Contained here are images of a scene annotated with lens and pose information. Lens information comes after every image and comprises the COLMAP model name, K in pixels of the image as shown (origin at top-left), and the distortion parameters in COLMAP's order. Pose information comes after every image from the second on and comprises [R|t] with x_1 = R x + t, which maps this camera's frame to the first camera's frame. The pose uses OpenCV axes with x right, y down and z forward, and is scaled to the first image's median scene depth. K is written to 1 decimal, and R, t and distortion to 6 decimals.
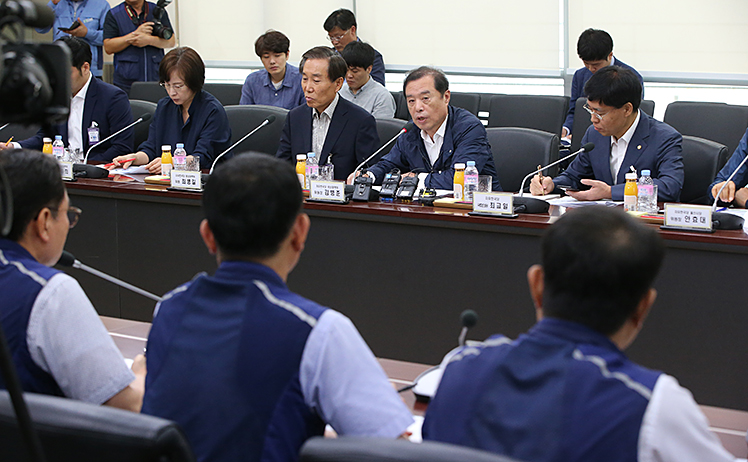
lens RADIAL K [[1862.6, 0, 374.0], [0, 1862.6, 231.0], [0, 0, 1]] dist [-0.058443, -0.056082]
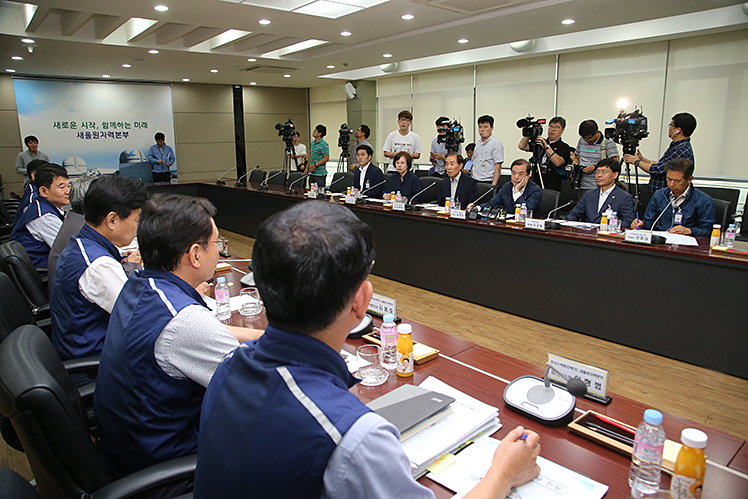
lens RADIAL K [[531.3, 0, 374.0], [0, 531.3, 249.5], [0, 0, 1]] dist [-0.092106, 0.048455]
pose [[0.977382, 0.045290, -0.206577, 0.010586], [-0.031740, 0.997150, 0.068442, -0.020011], [0.209088, -0.060338, 0.976034, 0.362481]]
